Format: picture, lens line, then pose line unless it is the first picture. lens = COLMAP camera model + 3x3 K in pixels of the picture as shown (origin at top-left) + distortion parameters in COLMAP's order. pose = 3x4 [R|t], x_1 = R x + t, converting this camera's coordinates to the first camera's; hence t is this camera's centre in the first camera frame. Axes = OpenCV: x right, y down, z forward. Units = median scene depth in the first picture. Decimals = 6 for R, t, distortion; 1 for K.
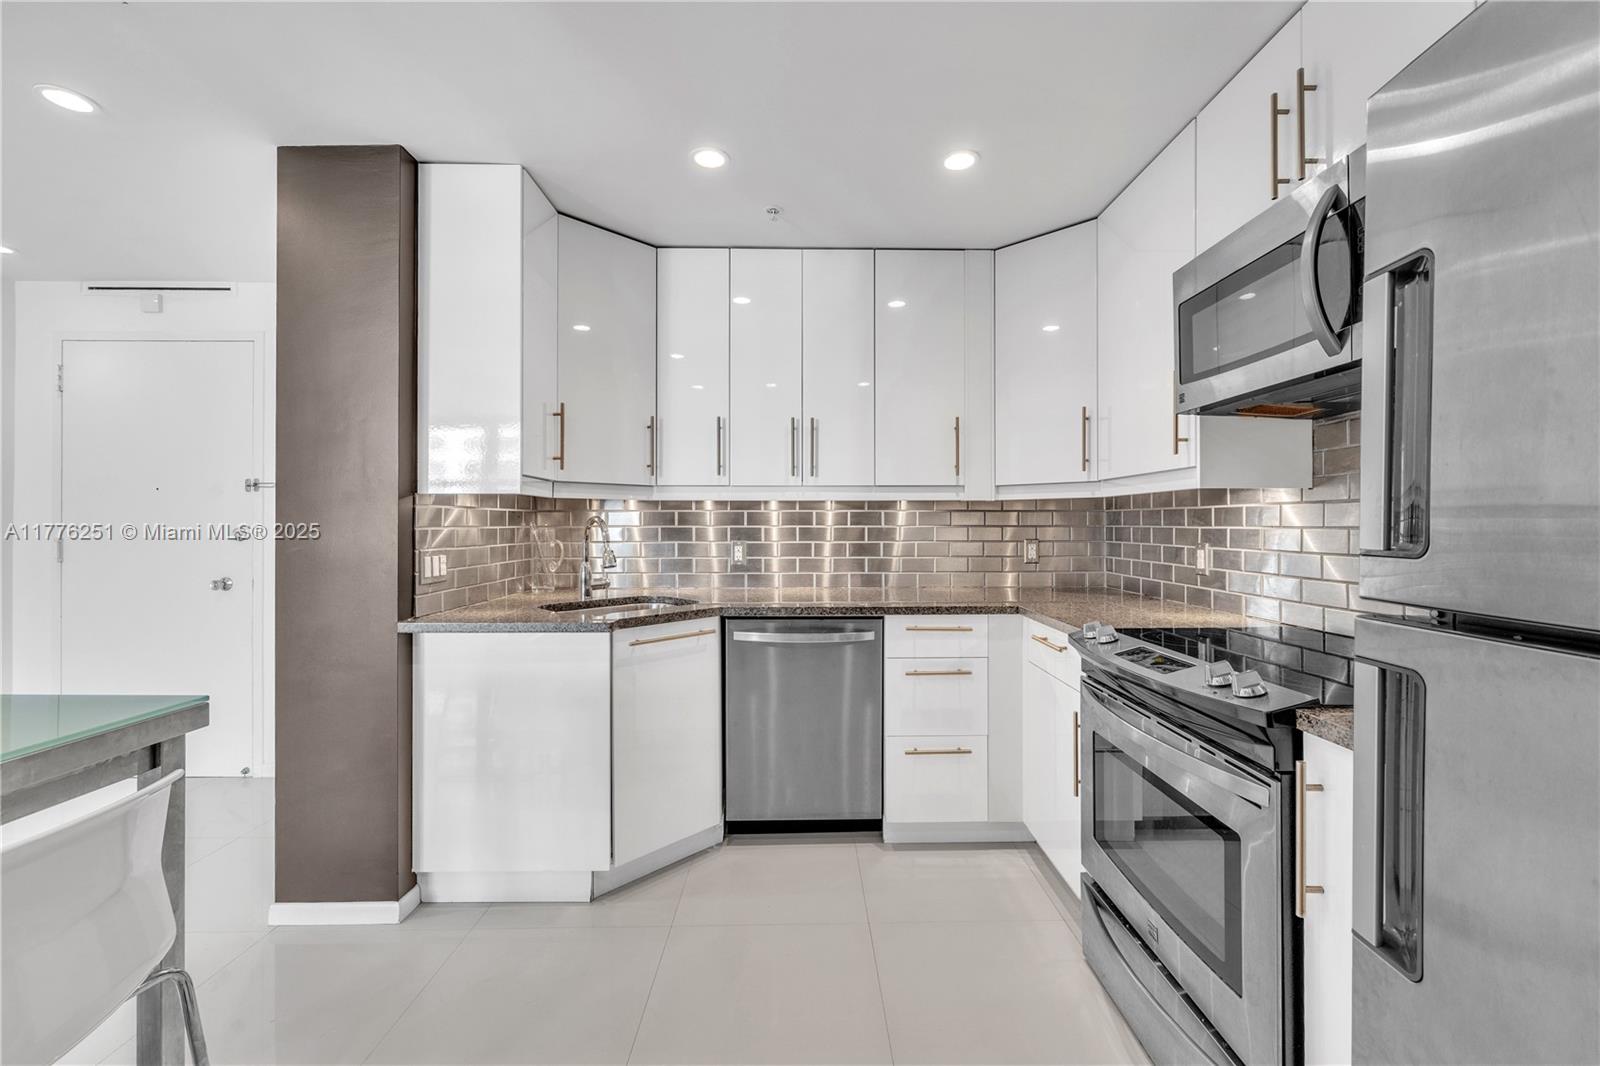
lens RADIAL K [[654.1, 0, 813.9], [0, 654.1, 520.5], [0, 0, 1]] dist [0.000796, 0.000026]
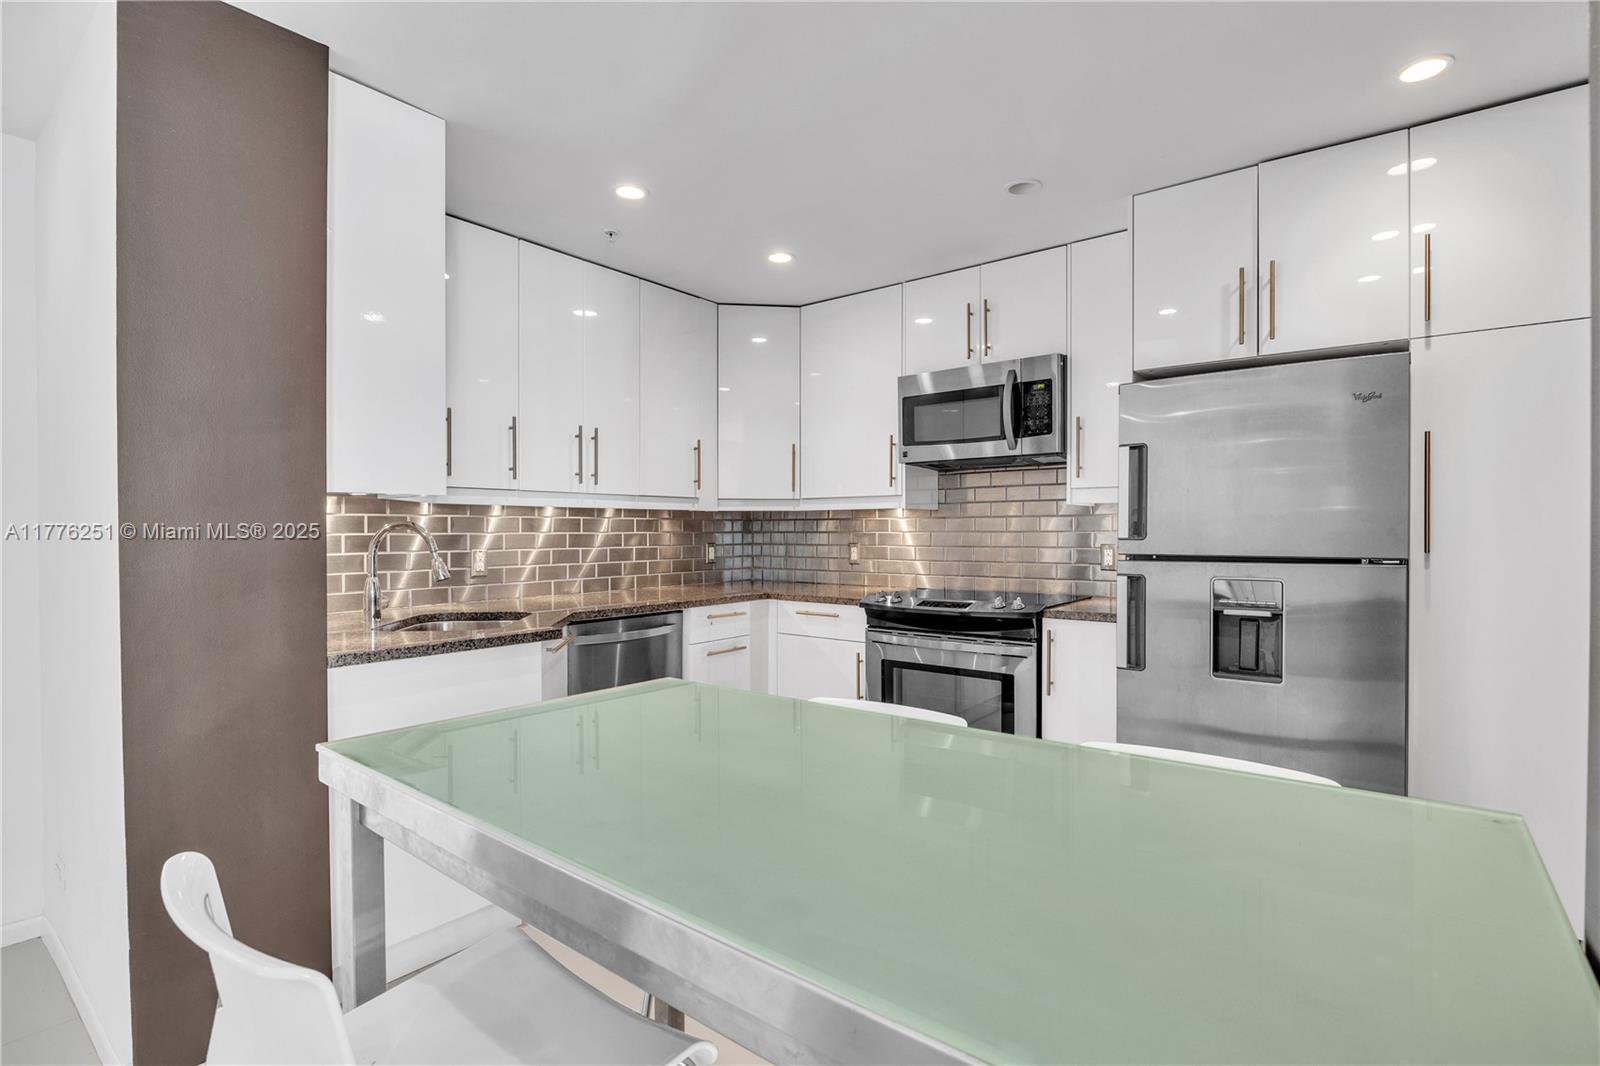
lens RADIAL K [[762.4, 0, 800.0], [0, 762.4, 533.0], [0, 0, 1]] dist [0.000373, 0.000051]
pose [[0.633783, -0.003838, 0.773502, -0.754329], [-0.001670, 0.999979, 0.006330, 0.001233], [-0.773510, -0.005304, 0.633763, -0.015181]]
